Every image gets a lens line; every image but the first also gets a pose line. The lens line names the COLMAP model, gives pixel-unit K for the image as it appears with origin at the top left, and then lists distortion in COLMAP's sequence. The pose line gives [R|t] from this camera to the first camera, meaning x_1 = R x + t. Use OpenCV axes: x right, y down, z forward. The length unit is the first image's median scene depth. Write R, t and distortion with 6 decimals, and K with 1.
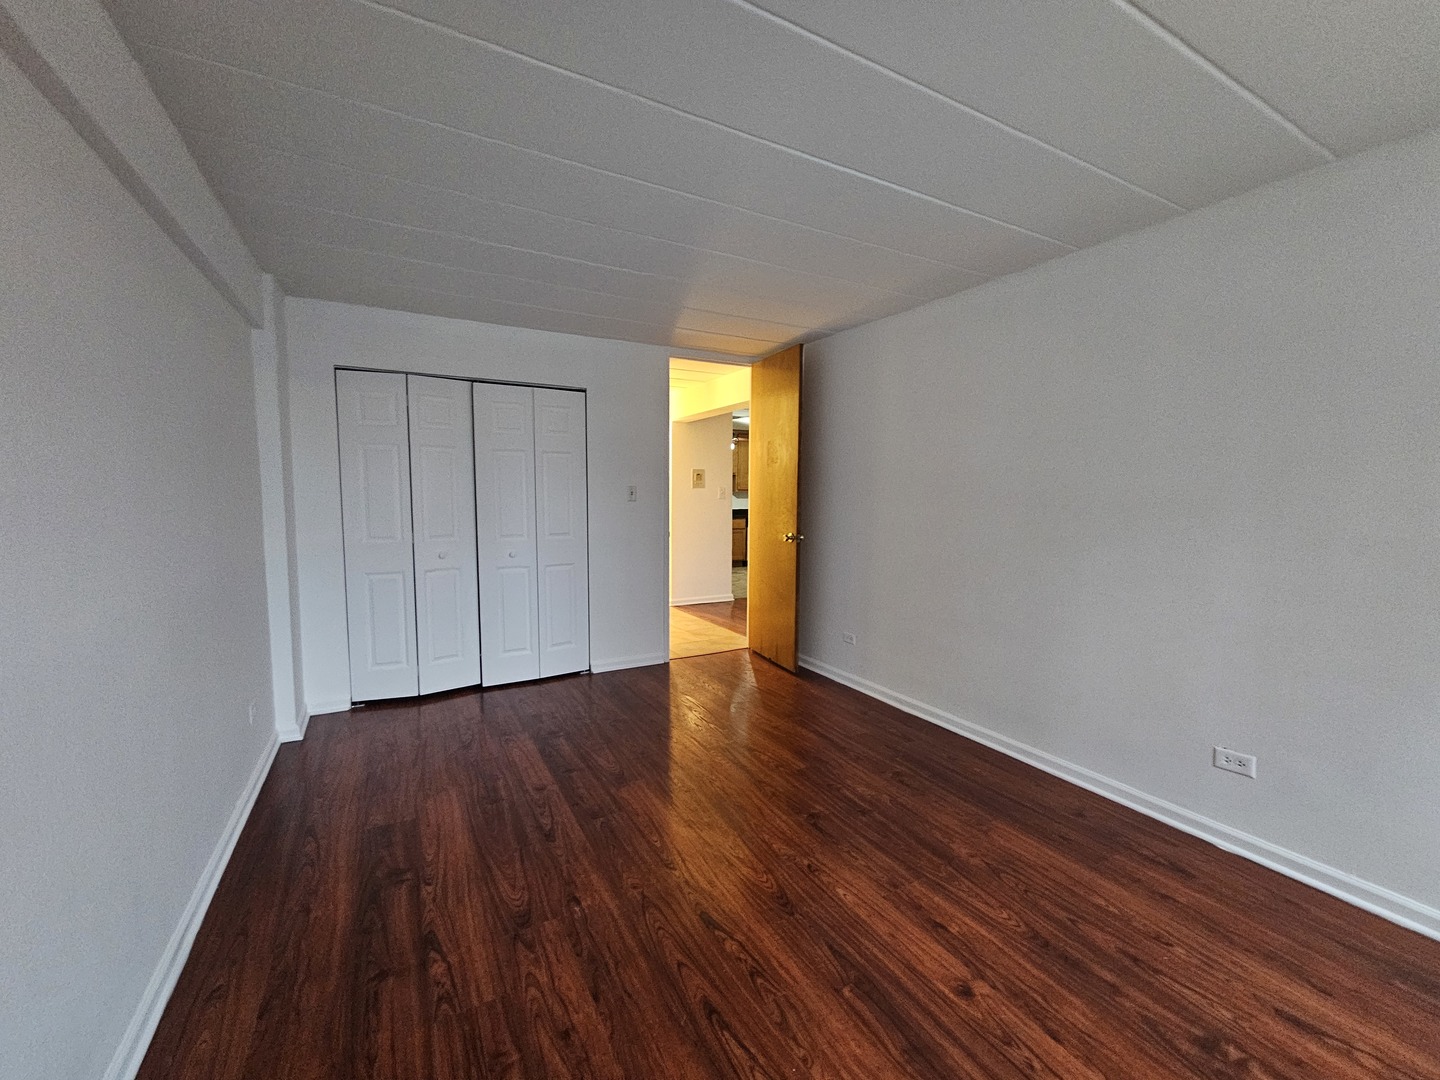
lens RADIAL K [[592.7, 0, 718.4], [0, 592.7, 540.1], [0, 0, 1]] dist [-0.001159, 0.000339]
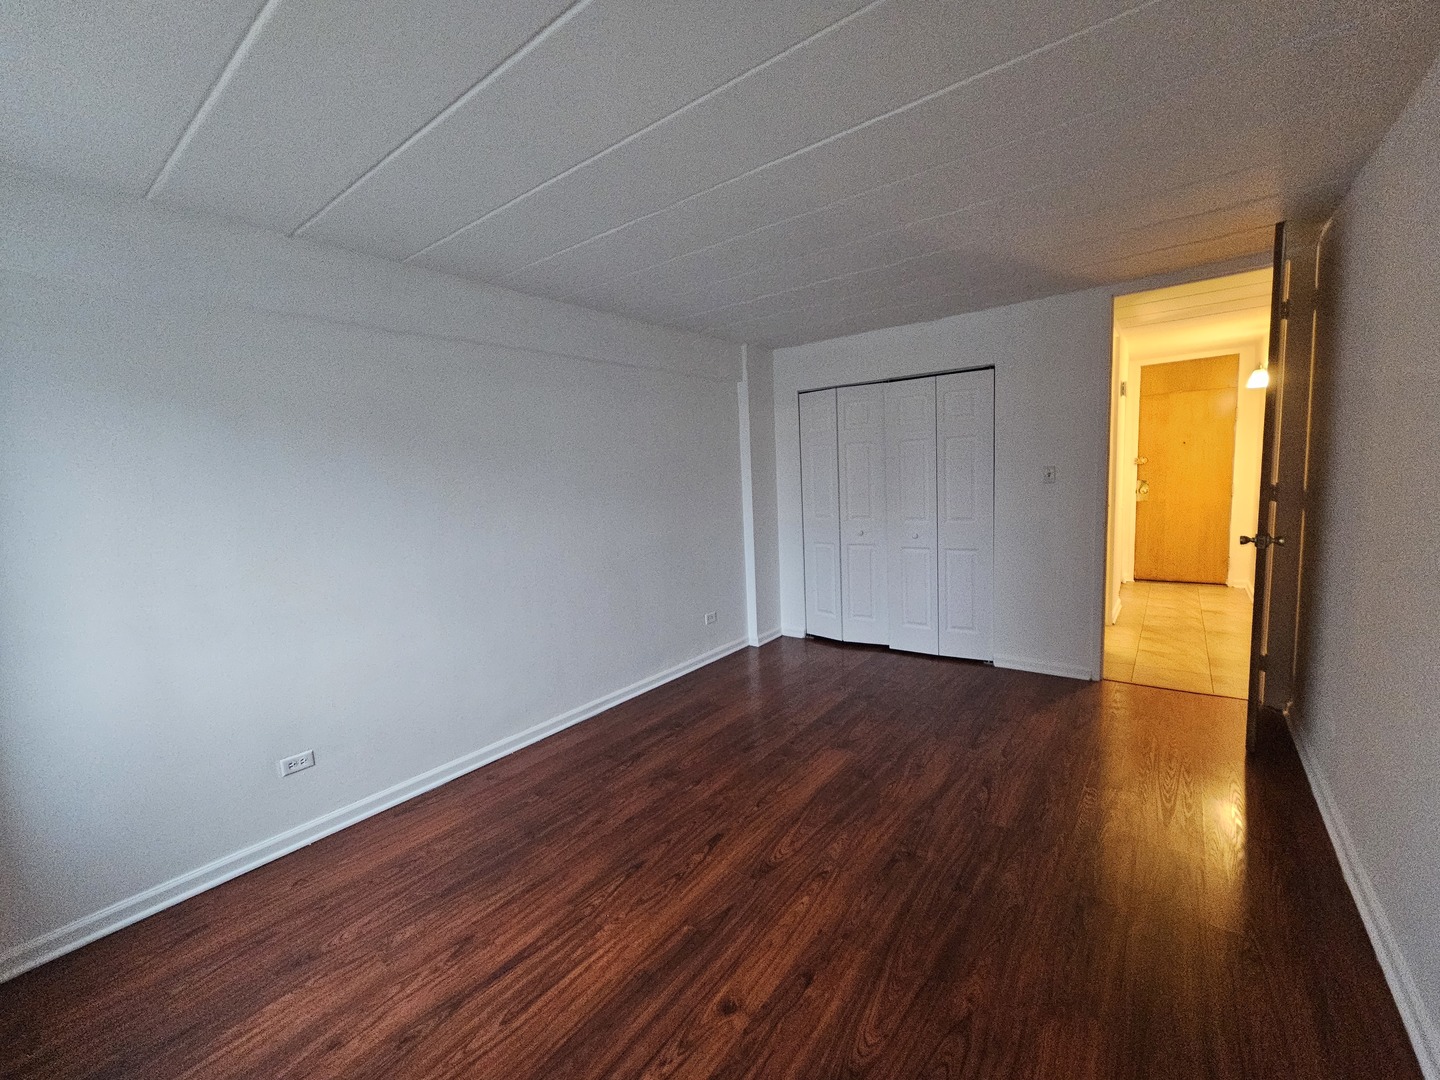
lens RADIAL K [[592.7, 0, 718.1], [0, 592.7, 539.4], [0, 0, 1]] dist [-0.001159, 0.000339]
pose [[0.396057, 0.078046, -0.914903, 0.847303], [-0.024569, 0.996925, 0.074407, -0.068495], [0.917897, -0.006991, 0.396757, 0.396550]]
